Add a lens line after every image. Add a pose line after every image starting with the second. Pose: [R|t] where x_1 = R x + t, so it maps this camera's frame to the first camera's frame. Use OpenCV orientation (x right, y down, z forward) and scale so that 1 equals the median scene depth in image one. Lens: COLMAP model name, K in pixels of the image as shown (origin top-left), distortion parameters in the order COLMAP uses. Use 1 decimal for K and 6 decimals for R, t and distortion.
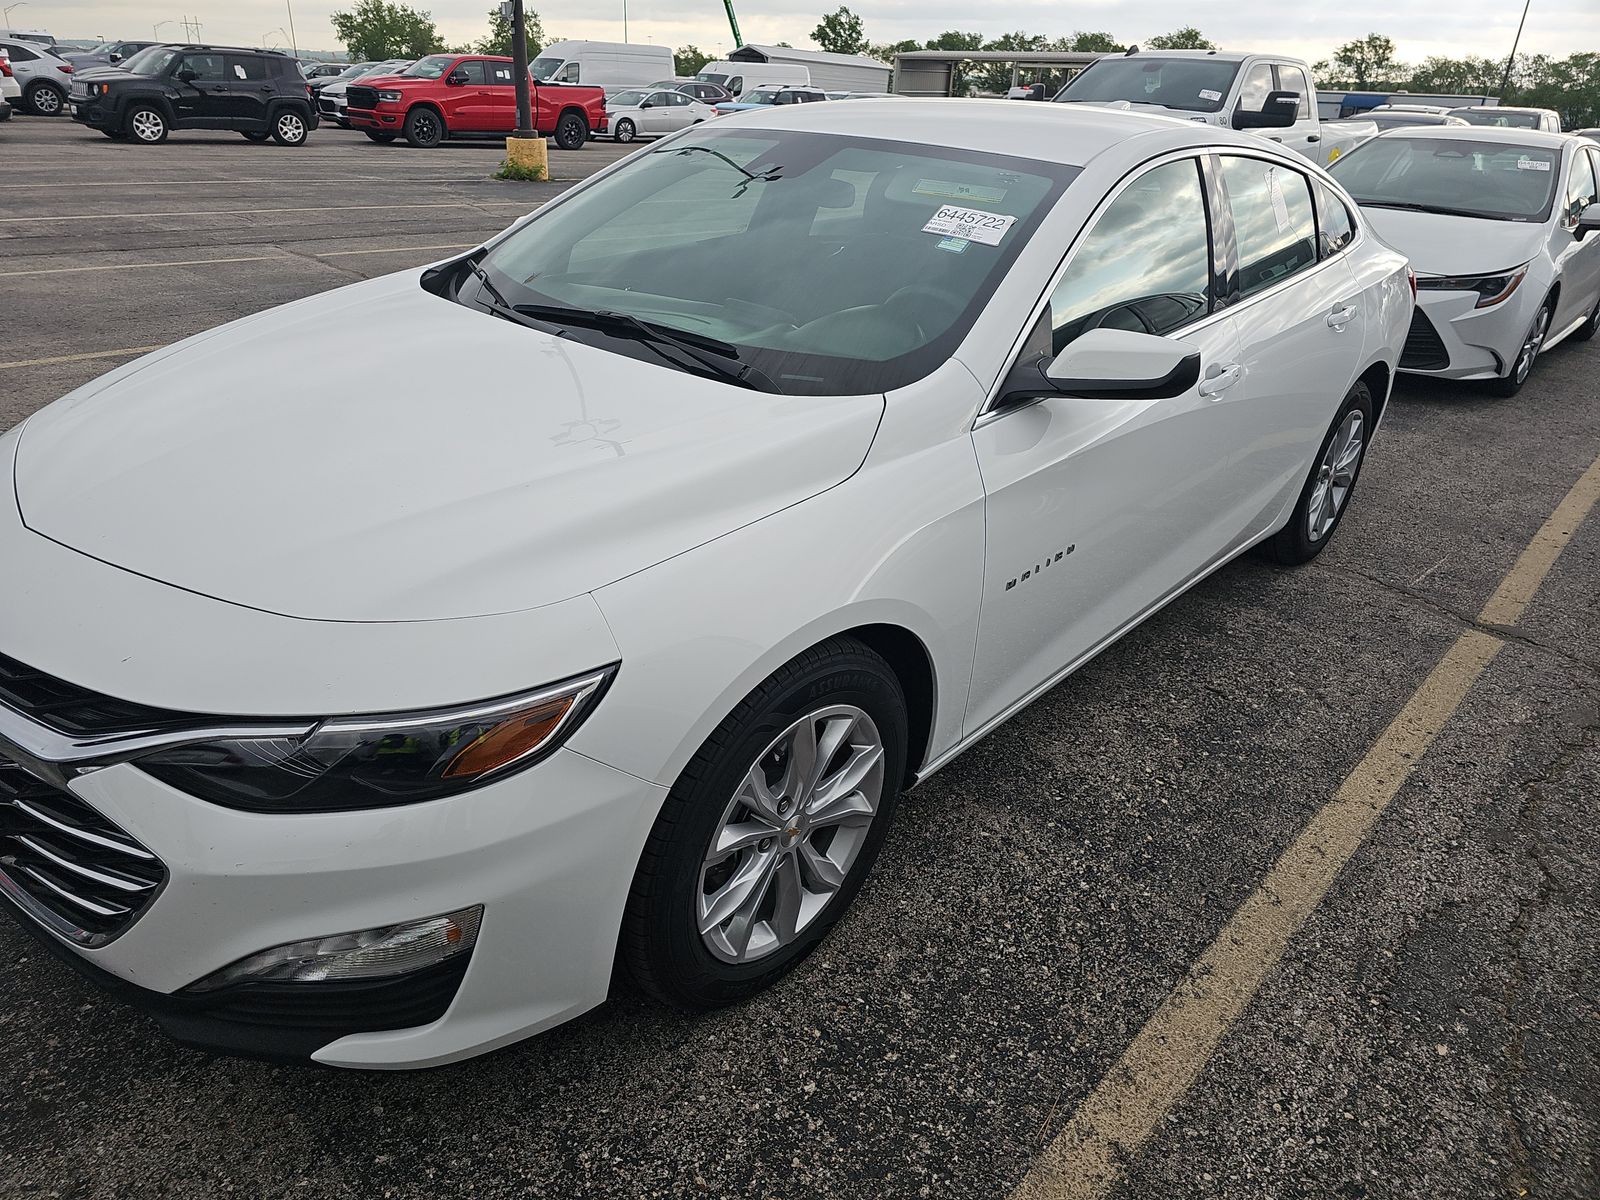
lens RADIAL K [[1063.5, 0, 800.0], [0, 1063.5, 600.0], [0, 0, 1]] dist [0.055403, -0.052683]
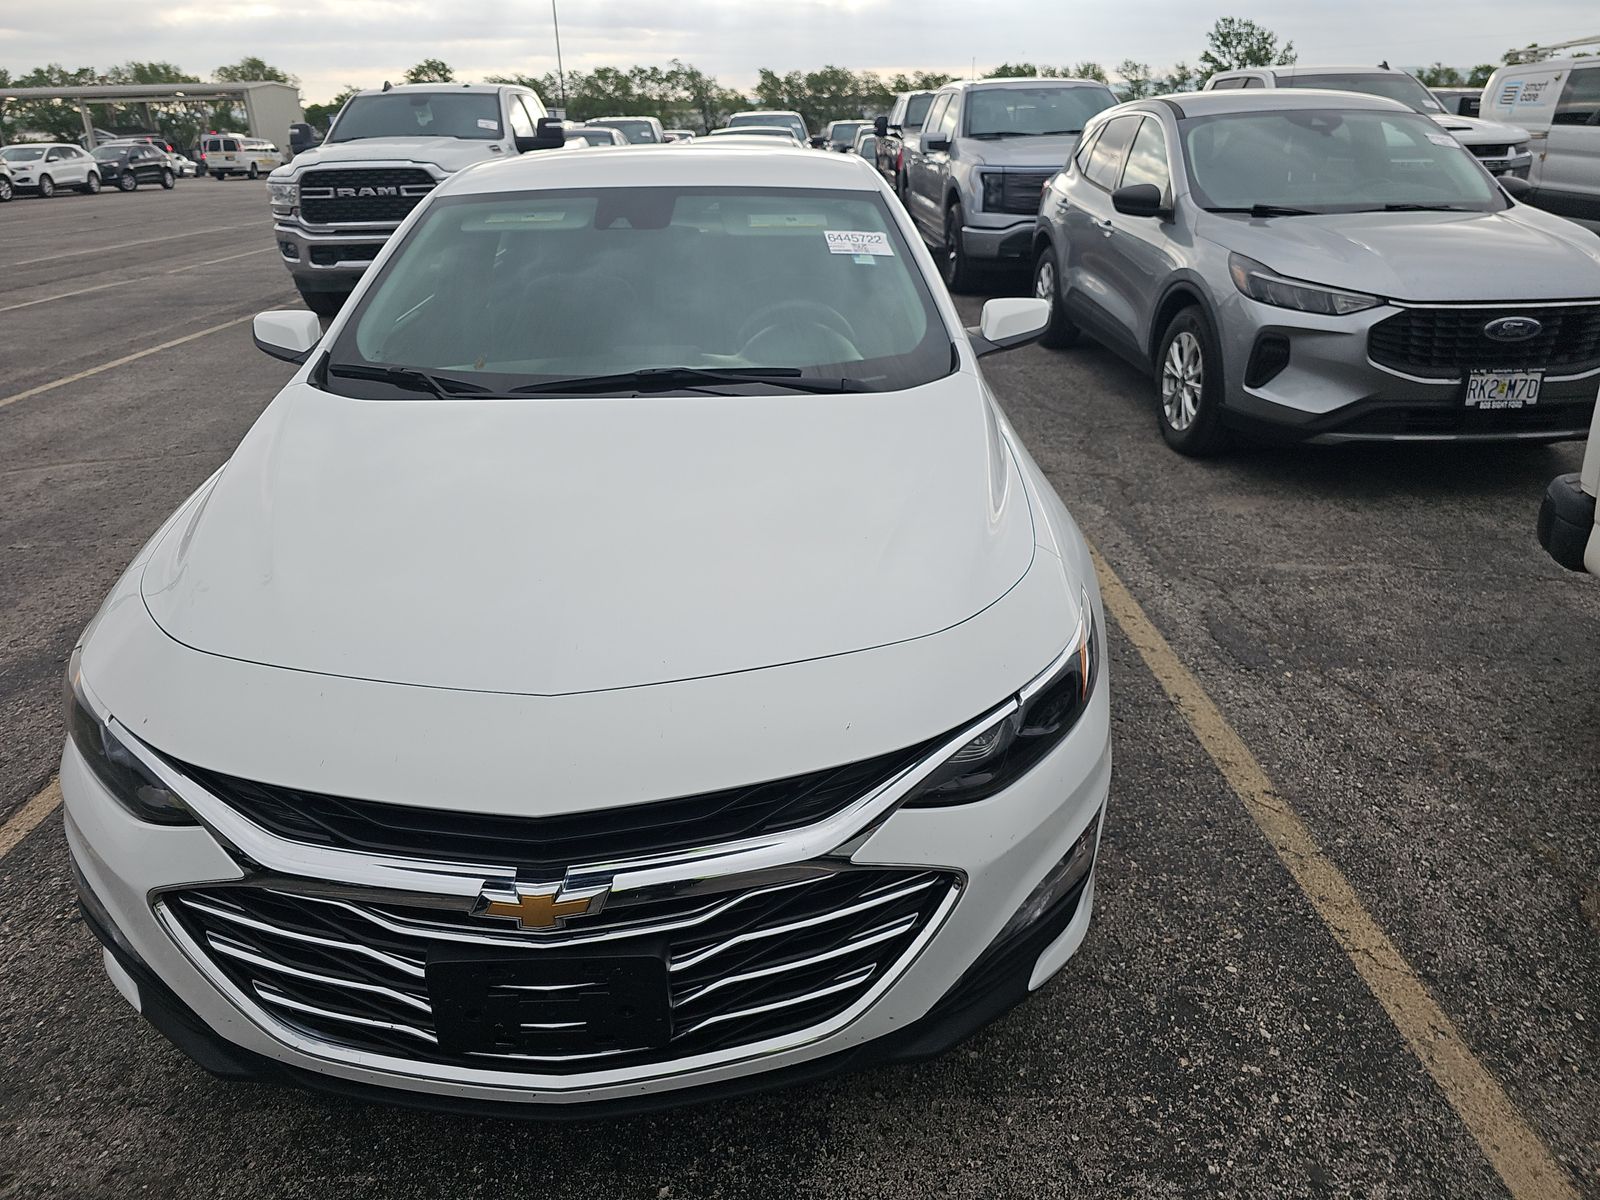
lens RADIAL K [[1056.8, 0, 800.0], [0, 1056.8, 600.0], [0, 0, 1]] dist [0.017184, -0.007846]
pose [[0.712884, -0.342727, 0.611829, -0.214729], [0.349970, 0.929905, 0.113128, -0.033828], [-0.607715, 0.133475, 0.782858, 0.035102]]
